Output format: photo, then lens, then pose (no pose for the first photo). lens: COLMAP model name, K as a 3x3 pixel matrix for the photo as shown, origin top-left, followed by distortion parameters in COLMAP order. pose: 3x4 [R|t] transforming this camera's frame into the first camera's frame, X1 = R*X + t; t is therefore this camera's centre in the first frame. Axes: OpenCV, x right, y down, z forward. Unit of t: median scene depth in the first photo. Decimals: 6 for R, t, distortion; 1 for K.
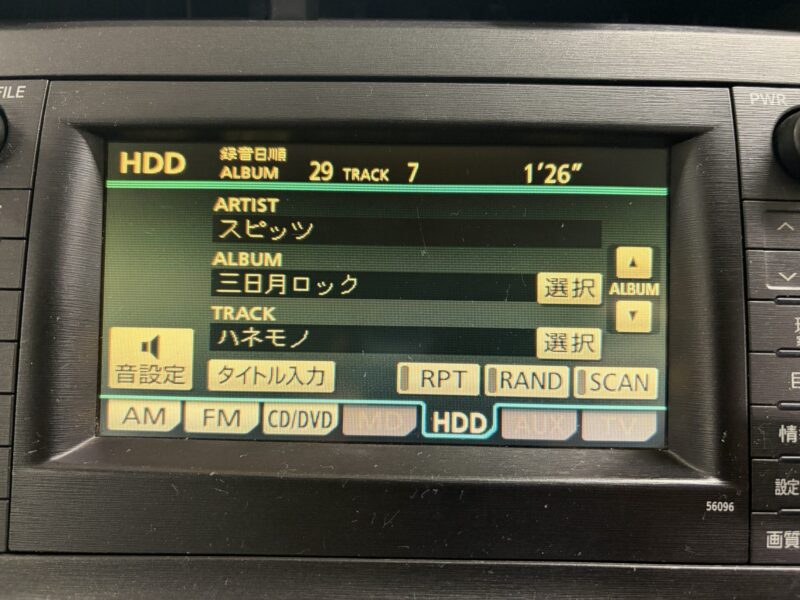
lens RADIAL K [[610.5, 0, 400.0], [0, 610.5, 300.0], [0, 0, 1]] dist [0.000440, -0.013507]
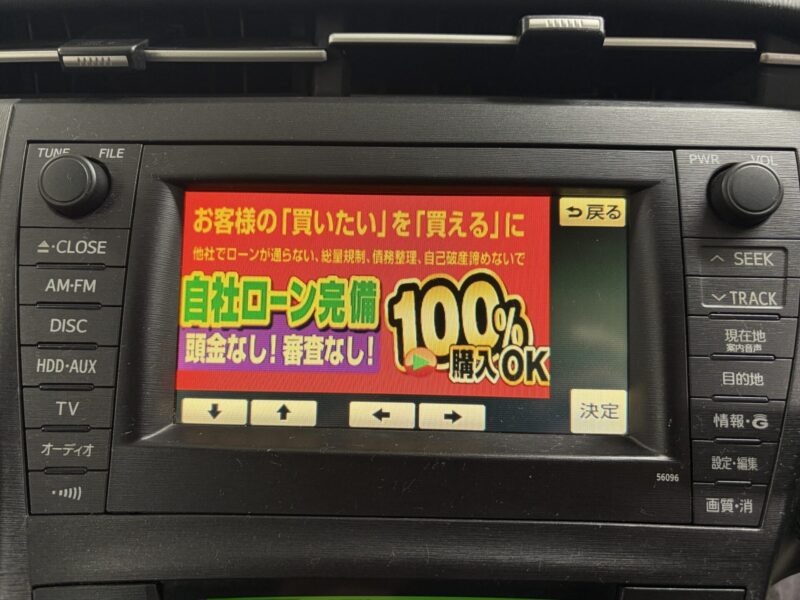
lens RADIAL K [[610.5, 0, 400.0], [0, 610.5, 300.0], [0, 0, 1]] dist [0.000440, -0.013507]
pose [[0.999897, 0.002567, -0.014107, -0.015380], [-0.003310, 0.998595, -0.052881, 0.036902], [0.013951, 0.052922, 0.998501, -0.286435]]
